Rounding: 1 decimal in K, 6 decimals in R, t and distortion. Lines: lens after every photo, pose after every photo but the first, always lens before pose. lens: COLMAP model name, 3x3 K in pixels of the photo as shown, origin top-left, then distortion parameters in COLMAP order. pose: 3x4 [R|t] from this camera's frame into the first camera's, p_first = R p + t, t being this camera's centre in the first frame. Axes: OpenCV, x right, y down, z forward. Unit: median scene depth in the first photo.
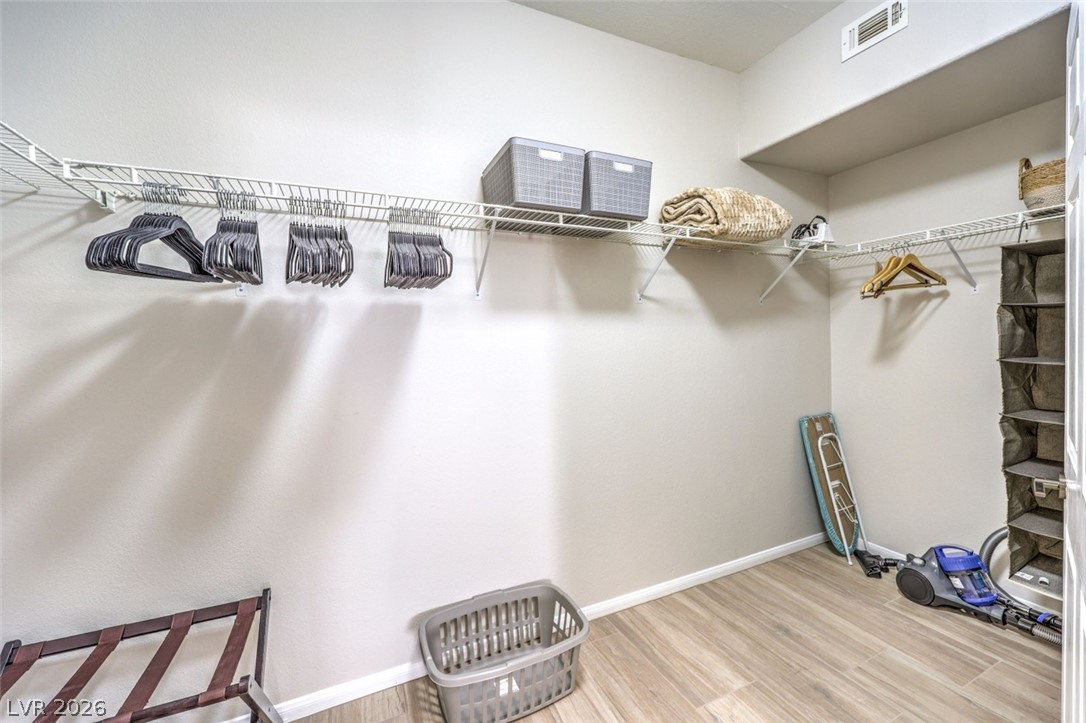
lens RADIAL K [[442.8, 0, 547.0], [0, 442.8, 355.2], [0, 0, 1]] dist [-0.002249, -0.000405]
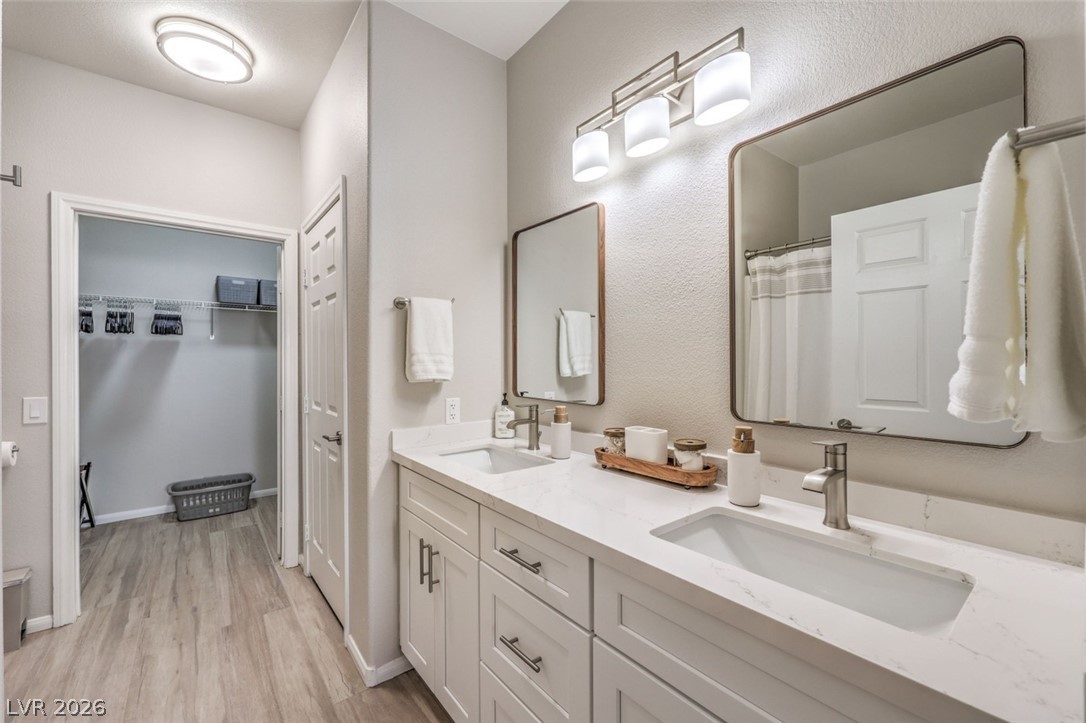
lens RADIAL K [[442.8, 0, 538.4], [0, 442.8, 365.2], [0, 0, 1]] dist [-0.002249, -0.000405]
pose [[0.973108, 0.020305, 0.229455, 1.168577], [-0.014142, 0.999494, -0.028474, 0.050764], [-0.229917, 0.024464, 0.972903, -1.893304]]
